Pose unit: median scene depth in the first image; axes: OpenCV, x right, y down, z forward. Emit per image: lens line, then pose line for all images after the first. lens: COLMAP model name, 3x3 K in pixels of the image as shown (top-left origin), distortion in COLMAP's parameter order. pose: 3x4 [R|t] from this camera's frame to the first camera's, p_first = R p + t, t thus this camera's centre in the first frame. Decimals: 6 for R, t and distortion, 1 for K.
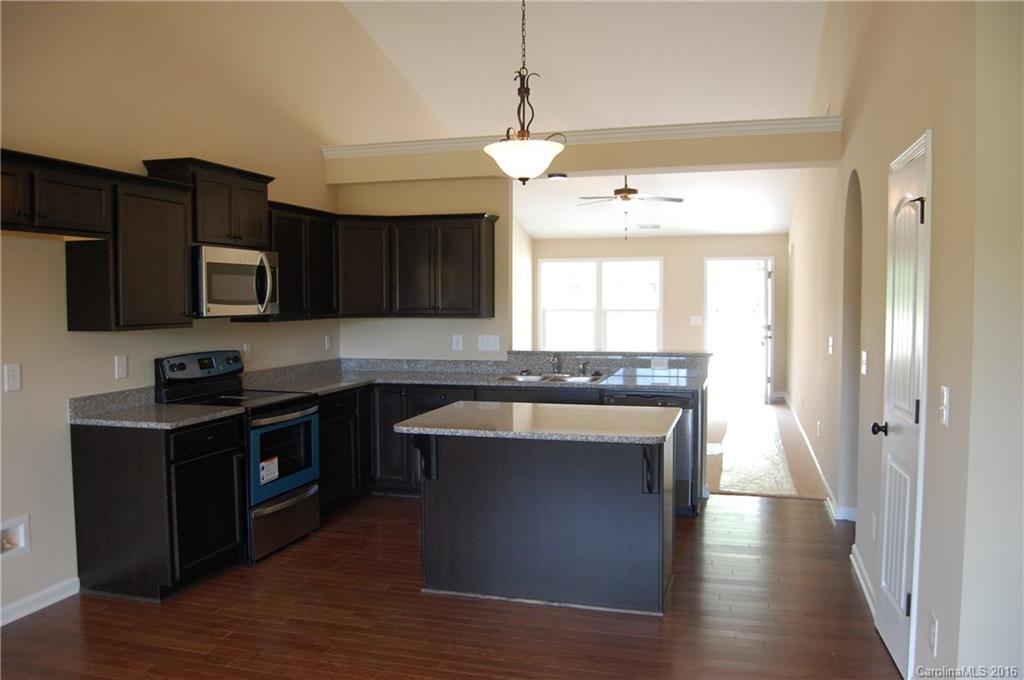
lens RADIAL K [[799.6, 0, 512.0], [0, 799.6, 340.0], [0, 0, 1]] dist [-0.063461, 0.003128]
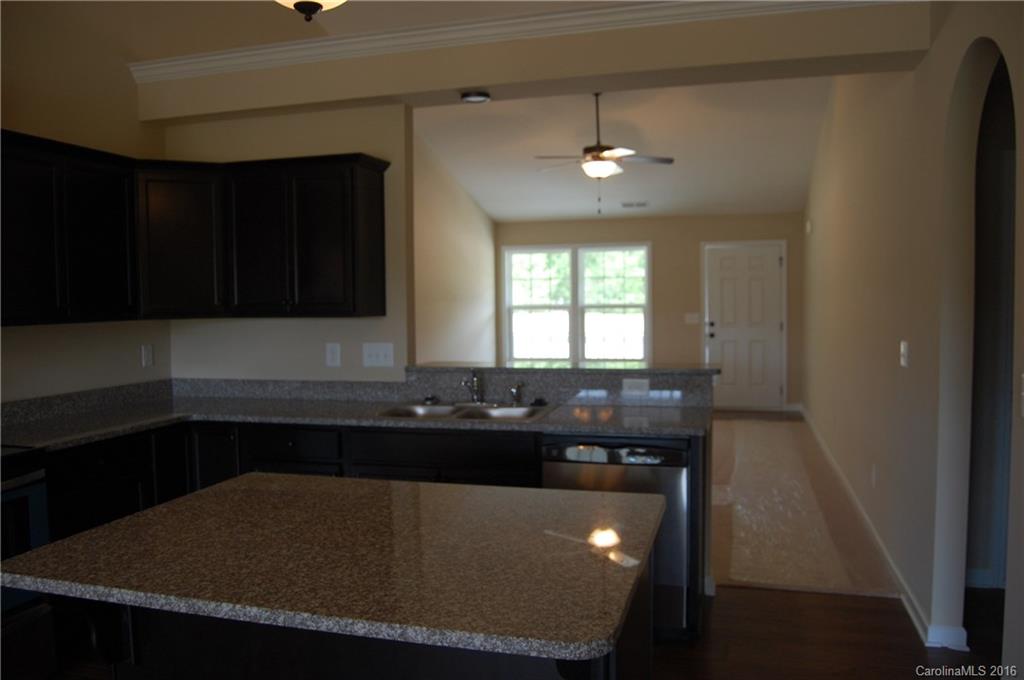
lens RADIAL K [[799.6, 0, 512.0], [0, 799.6, 340.0], [0, 0, 1]] dist [-0.063461, 0.003128]
pose [[0.999939, -0.010070, 0.004559, 0.079069], [0.010071, 0.999949, -0.000276, -0.007457], [-0.004556, 0.000322, 0.999990, 0.344879]]
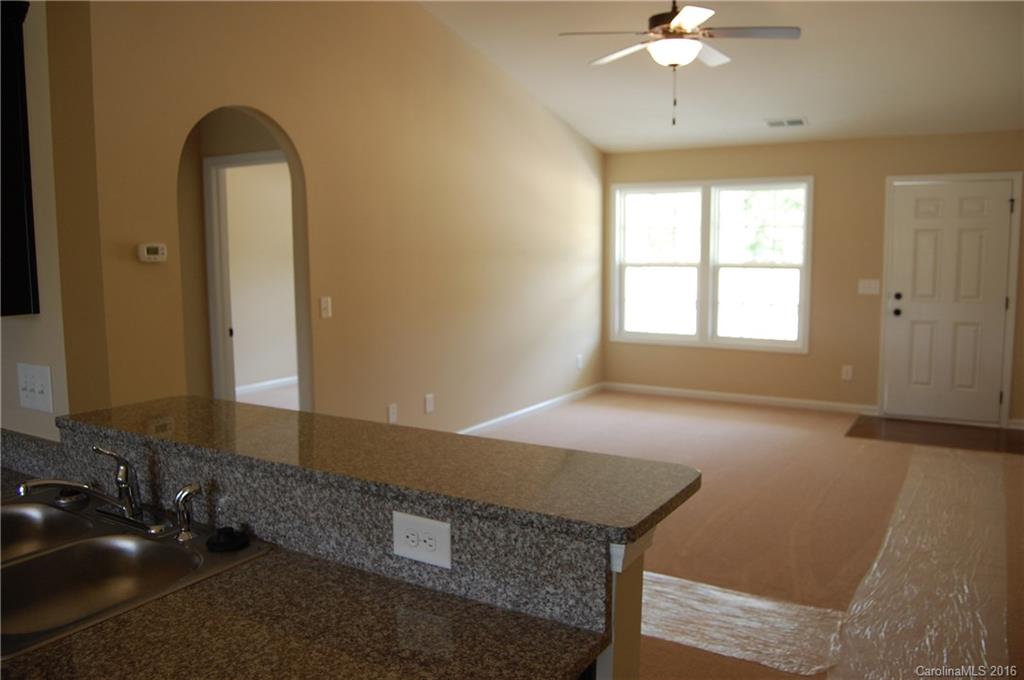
lens RADIAL K [[799.6, 0, 512.0], [0, 799.6, 340.0], [0, 0, 1]] dist [-0.063461, 0.003128]
pose [[0.965266, 0.028277, -0.259736, 0.255063], [-0.011180, 0.997686, 0.067070, -0.041307], [0.261031, -0.061836, 0.963348, 0.743538]]
